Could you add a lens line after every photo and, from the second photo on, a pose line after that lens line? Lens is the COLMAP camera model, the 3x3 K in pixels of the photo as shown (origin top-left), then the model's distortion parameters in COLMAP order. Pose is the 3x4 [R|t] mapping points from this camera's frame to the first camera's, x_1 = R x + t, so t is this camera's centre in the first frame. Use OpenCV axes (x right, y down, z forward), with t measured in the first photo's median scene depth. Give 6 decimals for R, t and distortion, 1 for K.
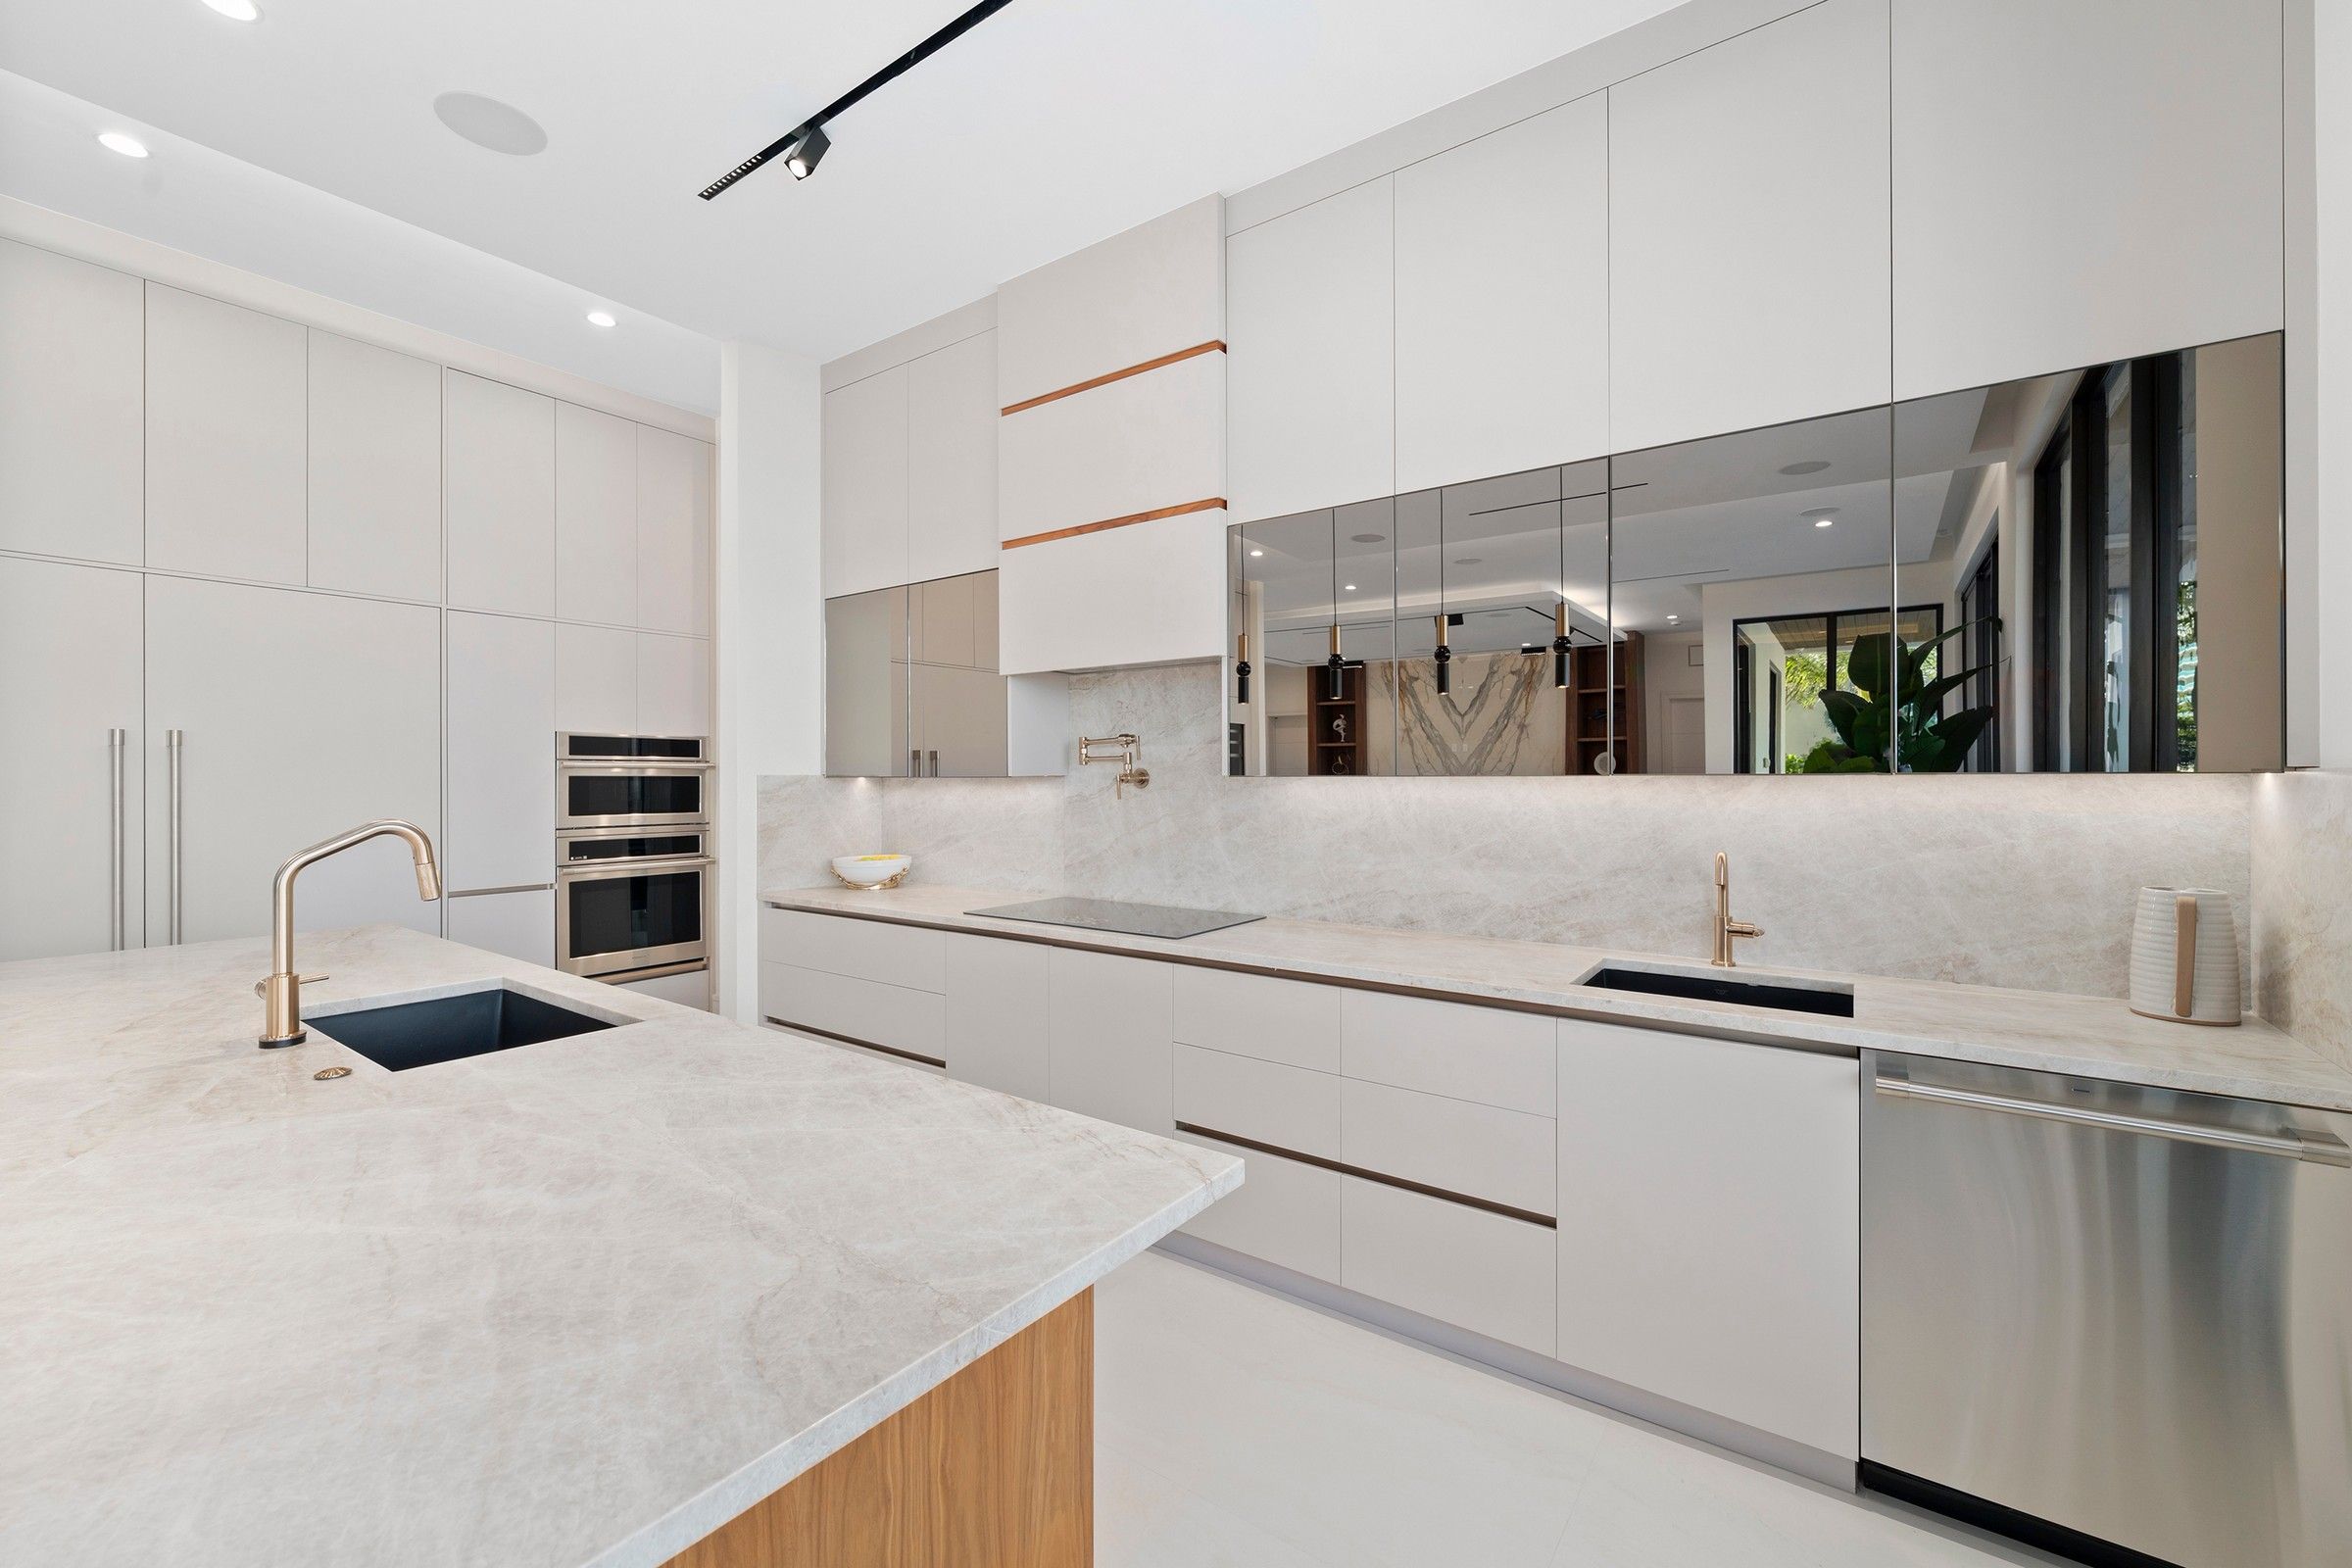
lens RADIAL K [[958.8, 0, 1176.3], [0, 958.8, 779.2], [0, 0, 1]] dist [-0.004716, -0.001429]
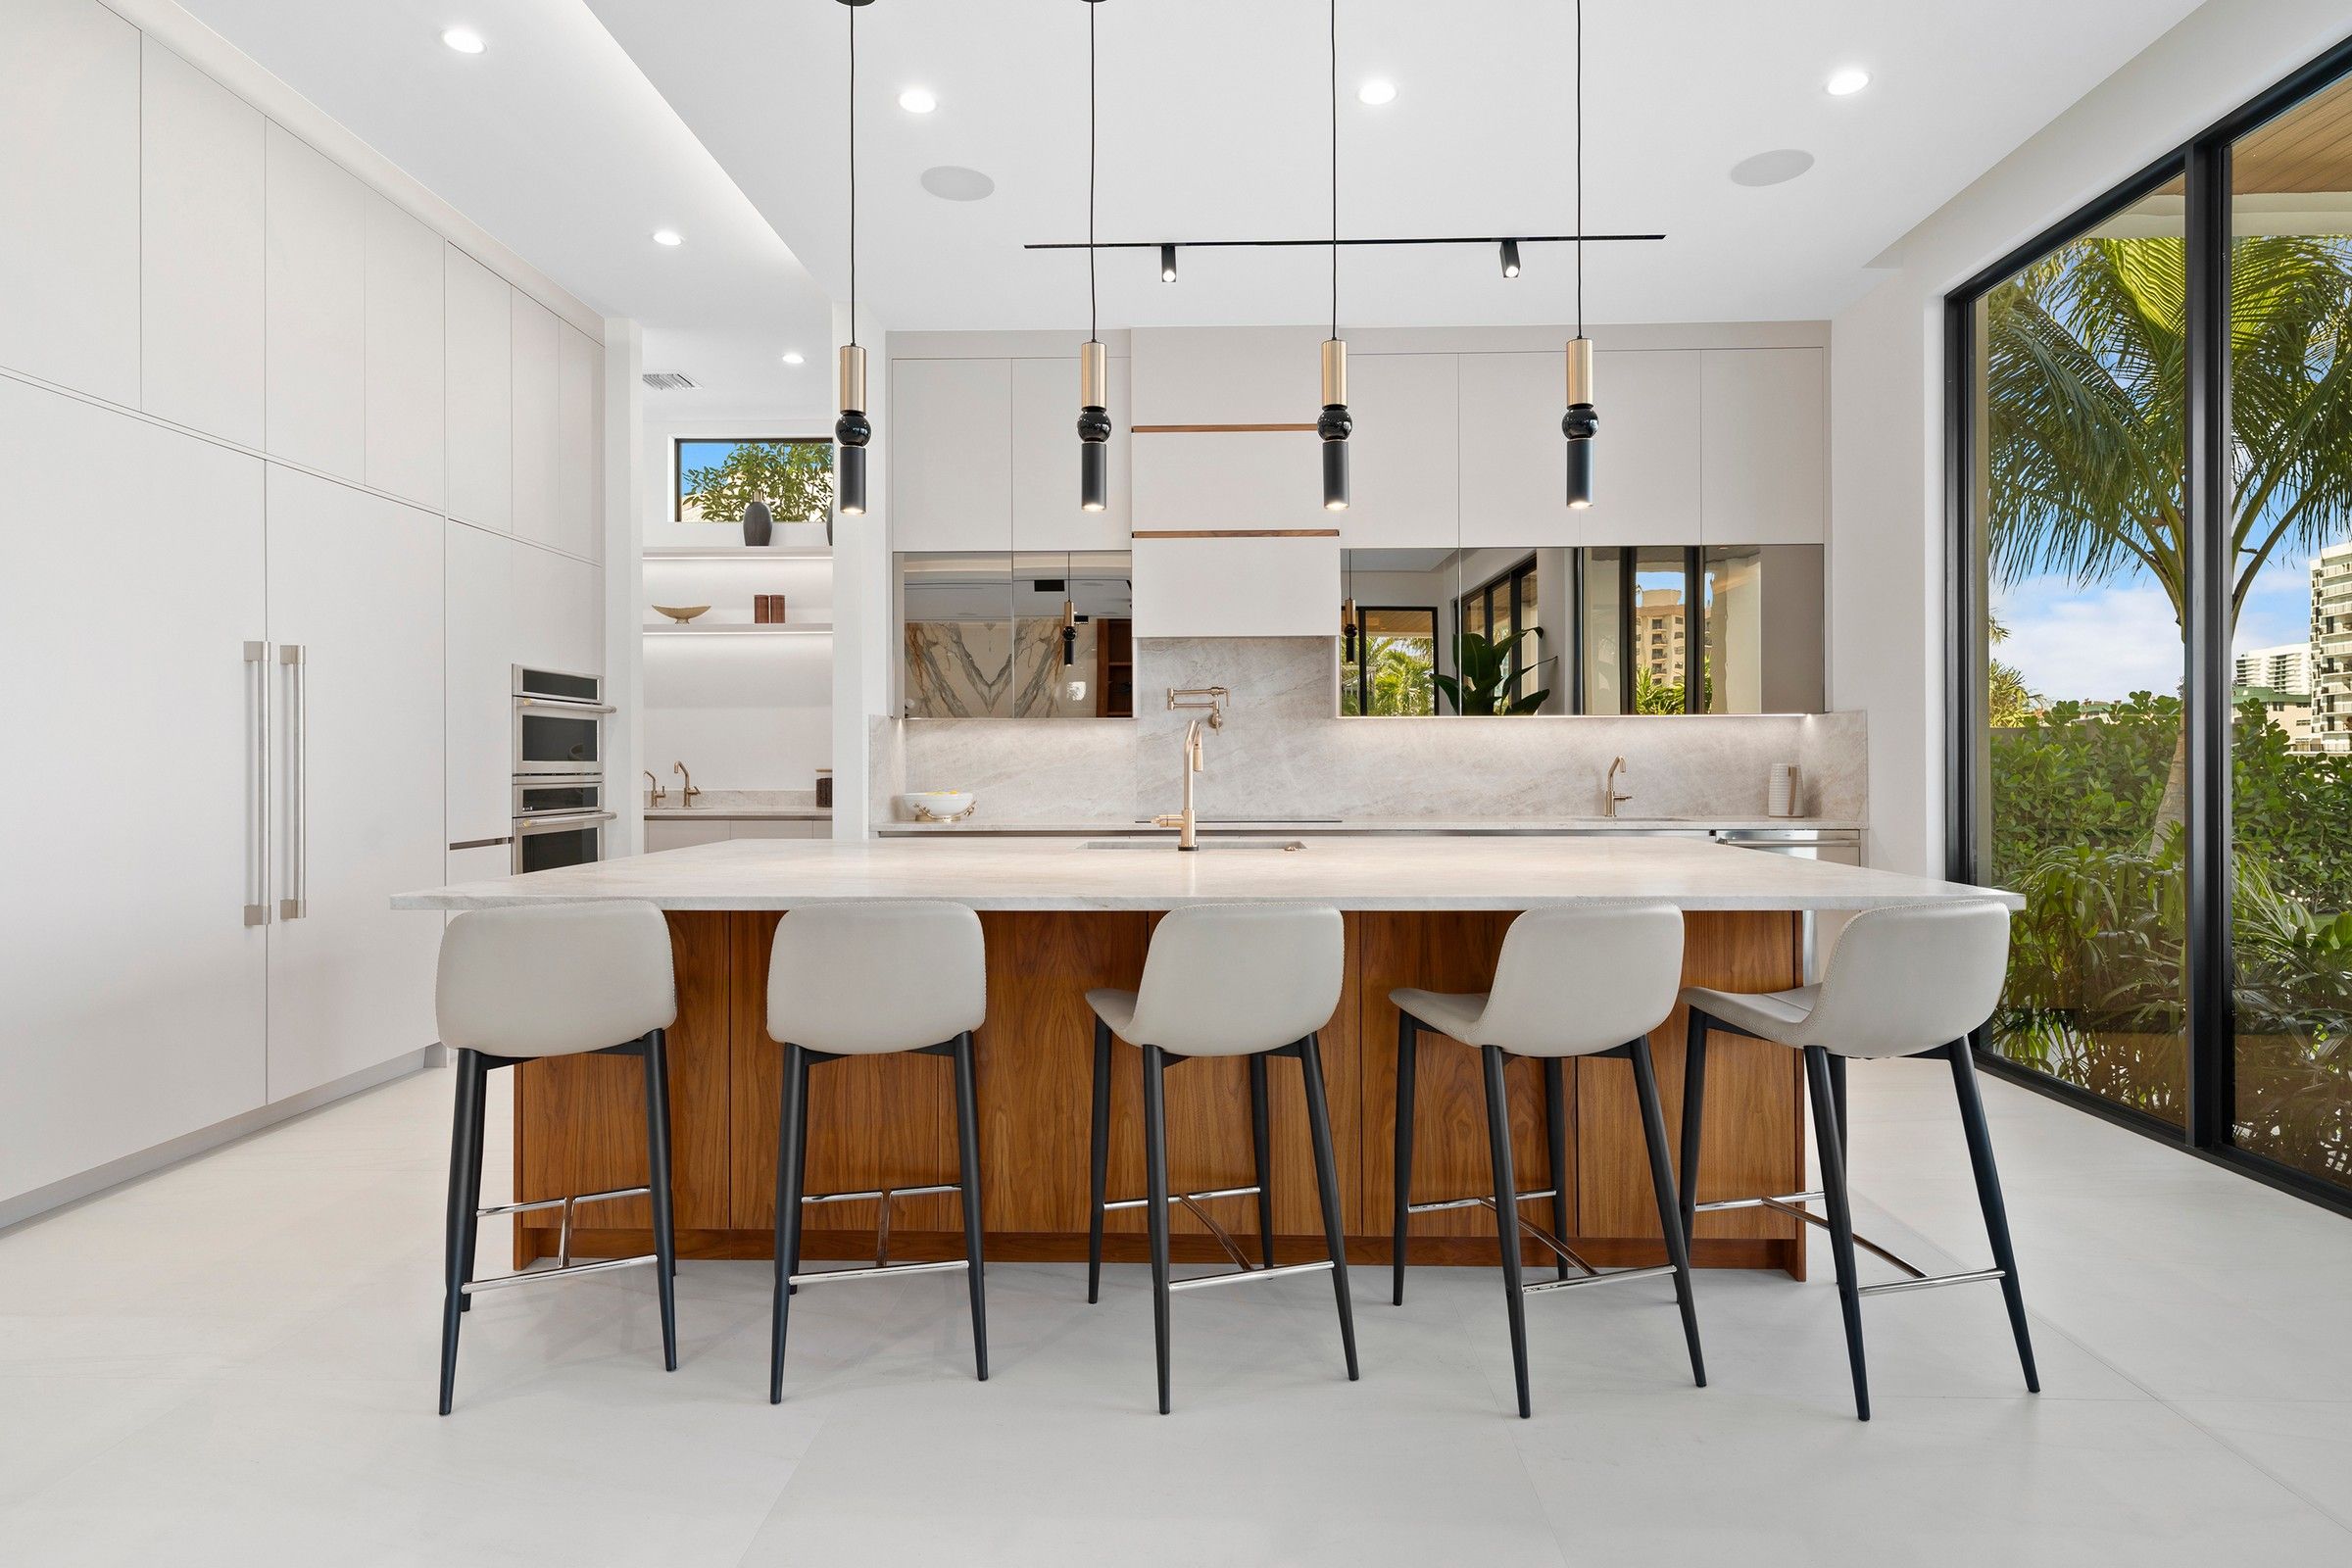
lens RADIAL K [[1238.5, 0, 1198.3], [0, 1238.5, 766.1], [0, 0, 1]] dist [-0.003054, 0.001187]
pose [[0.821617, -0.002012, 0.570036, -0.969905], [0.003740, 0.999991, -0.001861, 0.060424], [-0.570028, 0.003661, 0.821617, -0.360699]]
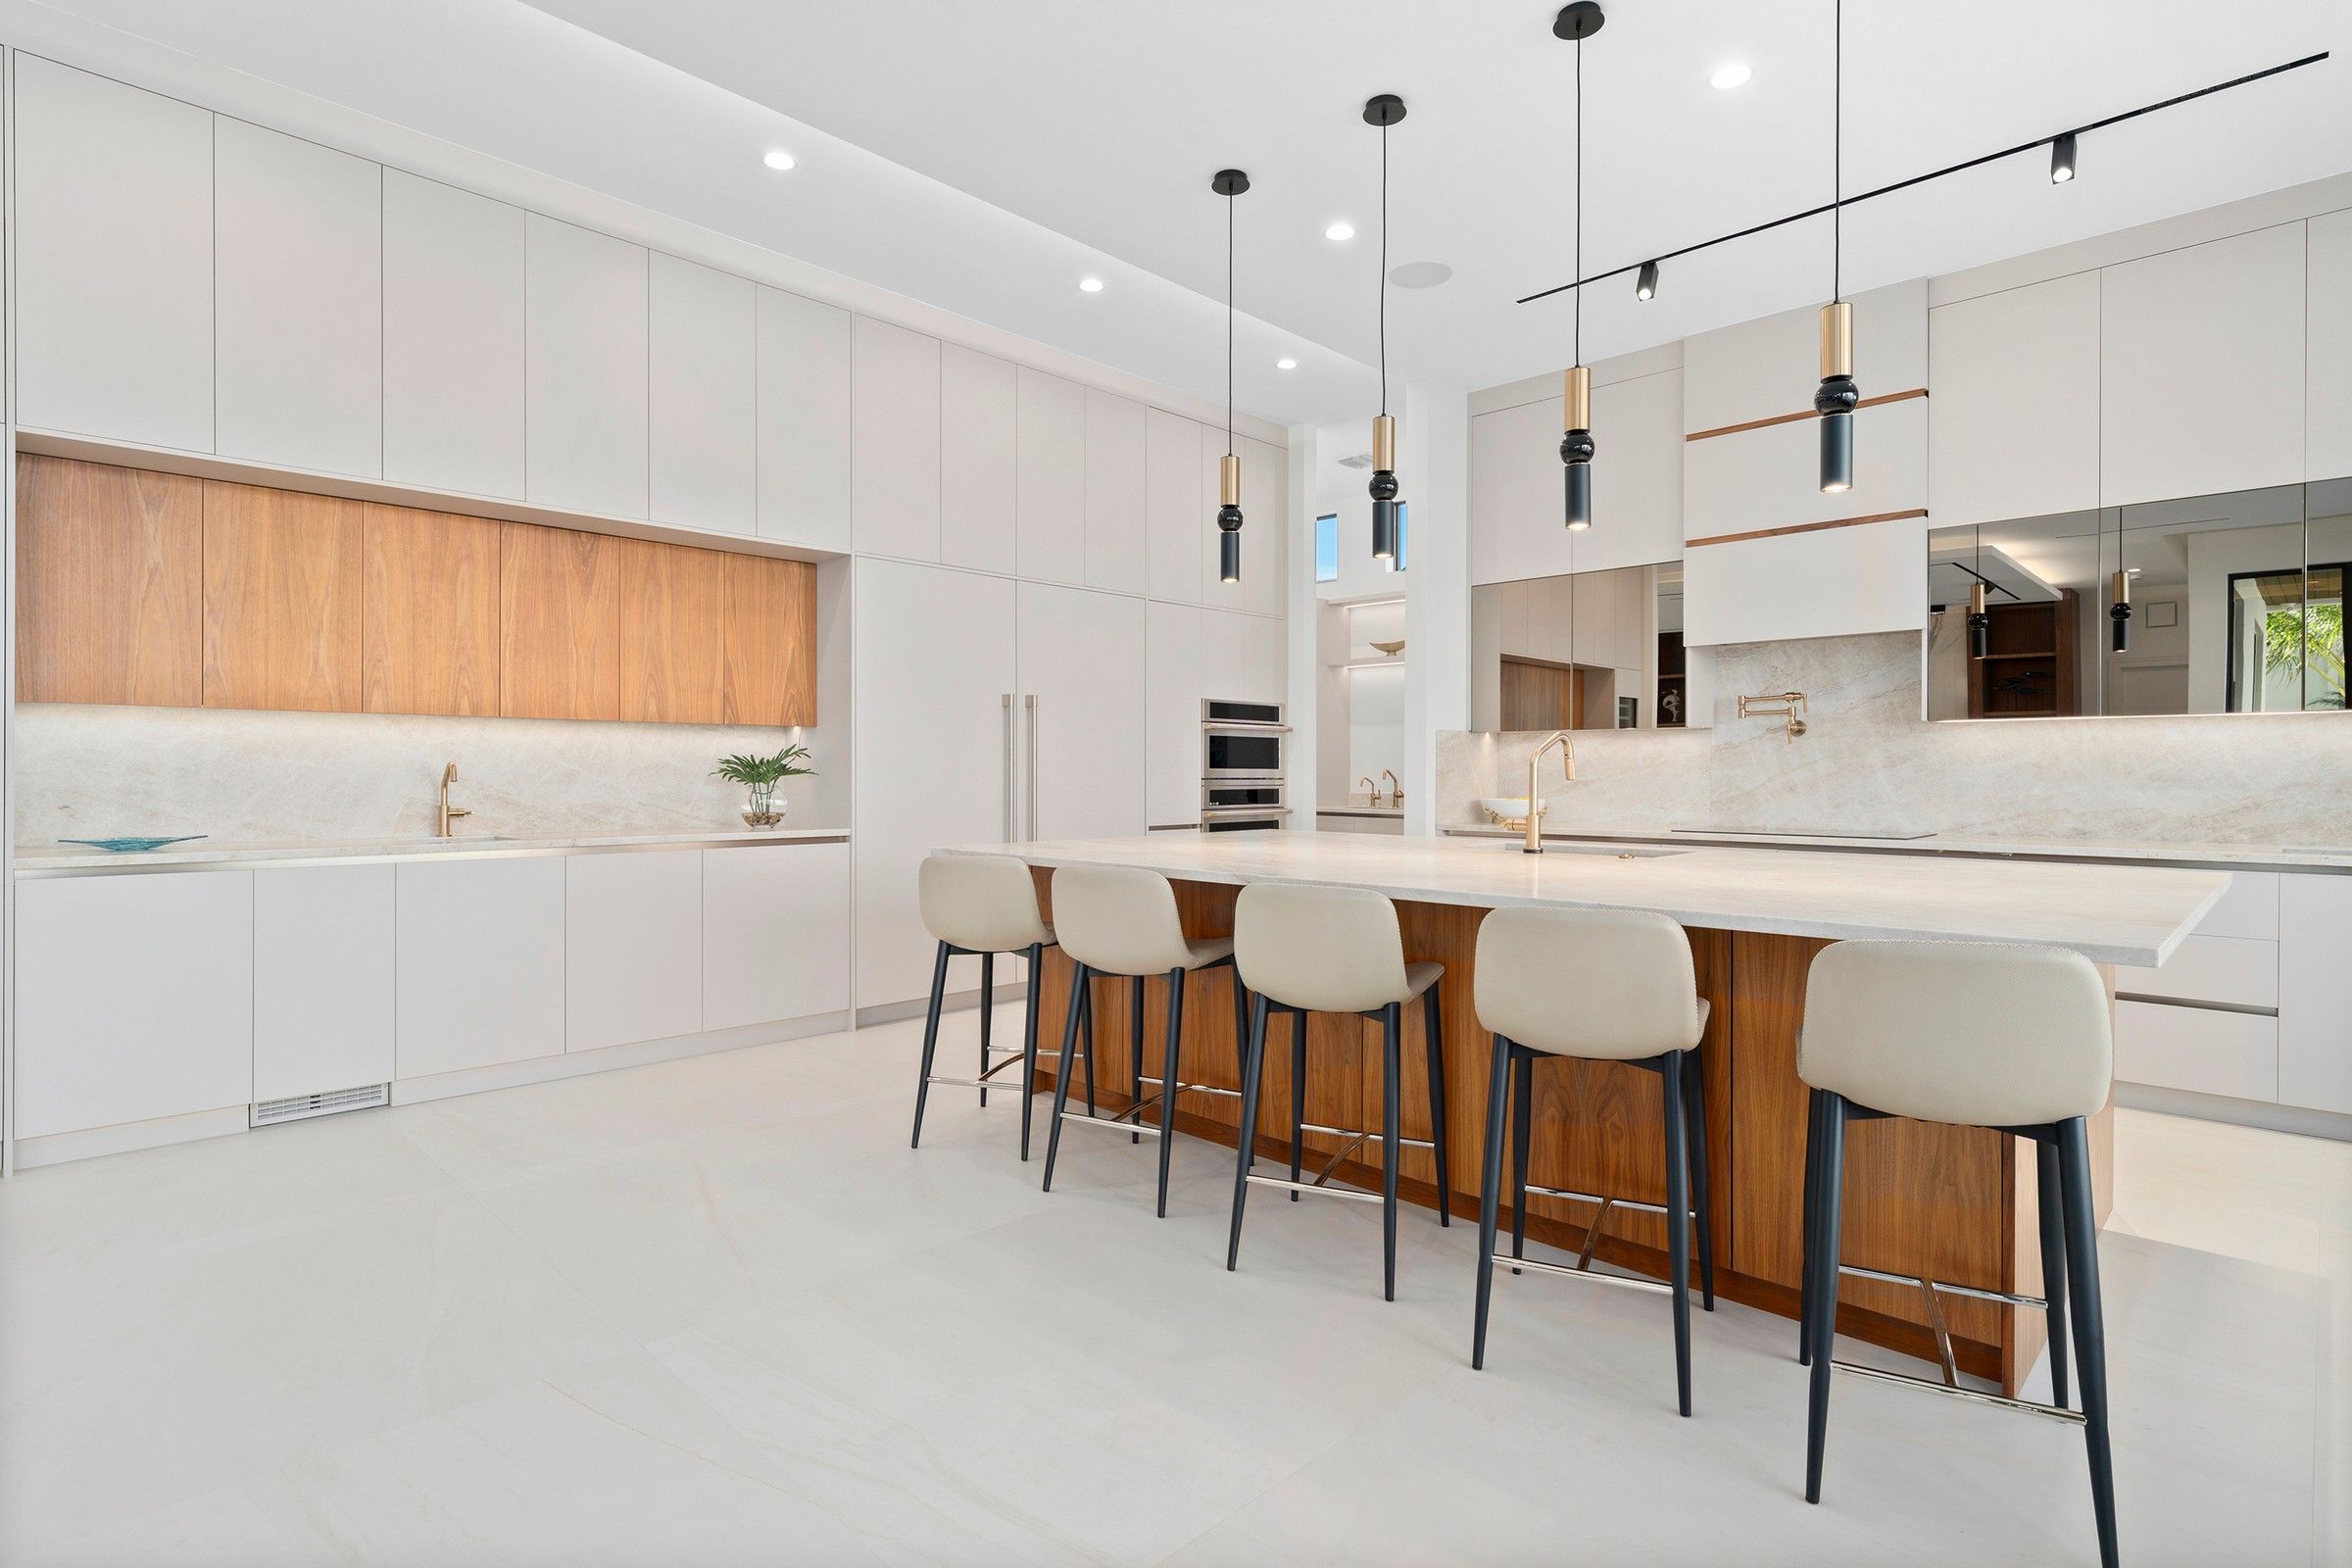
lens RADIAL K [[1176.9, 0, 1170.6], [0, 1176.9, 781.2], [0, 0, 1]] dist [0.000511, 0.000183]
pose [[0.988727, 0.004566, -0.149661, -0.577908], [-0.003979, 0.999983, 0.004221, 0.060855], [0.149677, -0.003578, 0.988728, -0.593636]]
